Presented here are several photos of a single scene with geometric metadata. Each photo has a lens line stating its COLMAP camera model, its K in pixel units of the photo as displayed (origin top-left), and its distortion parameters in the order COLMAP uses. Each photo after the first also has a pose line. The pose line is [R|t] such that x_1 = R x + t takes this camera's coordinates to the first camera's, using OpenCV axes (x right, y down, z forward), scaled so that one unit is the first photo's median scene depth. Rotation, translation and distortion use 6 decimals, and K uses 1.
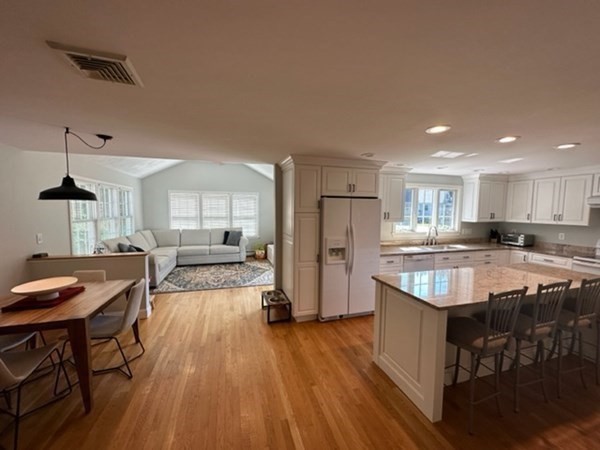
lens RADIAL K [[240.1, 0, 300.1], [0, 240.1, 225.9], [0, 0, 1]] dist [-0.000679, 0.000286]
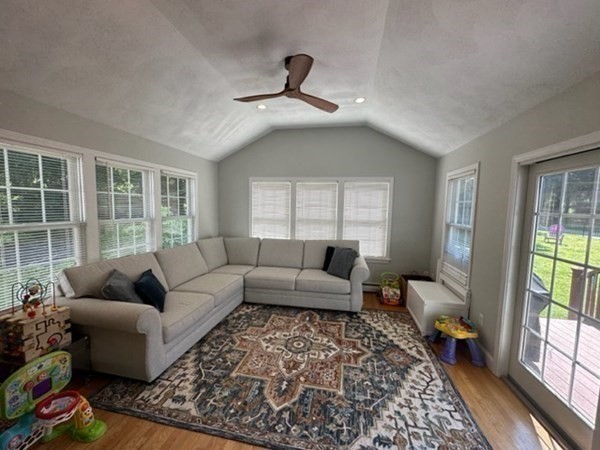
lens RADIAL K [[240.1, 0, 300.1], [0, 240.1, 225.9], [0, 0, 1]] dist [-0.000679, 0.000286]
pose [[0.883204, 0.047842, -0.466543, -0.190801], [-0.045735, 0.998828, 0.015845, -0.056259], [0.466755, 0.007343, 0.884356, 0.825094]]
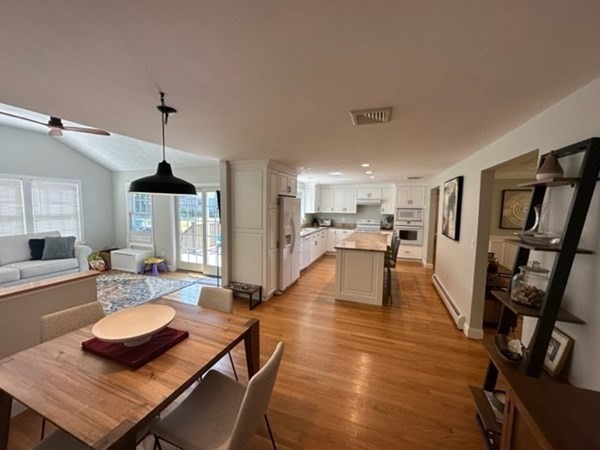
lens RADIAL K [[240.1, 0, 300.1], [0, 240.1, 225.9], [0, 0, 1]] dist [-0.000679, 0.000286]
pose [[0.602322, -0.068268, 0.795329, -0.670783], [0.049406, 0.997614, 0.048216, -0.014111], [-0.796723, 0.010252, 0.604258, 0.120845]]
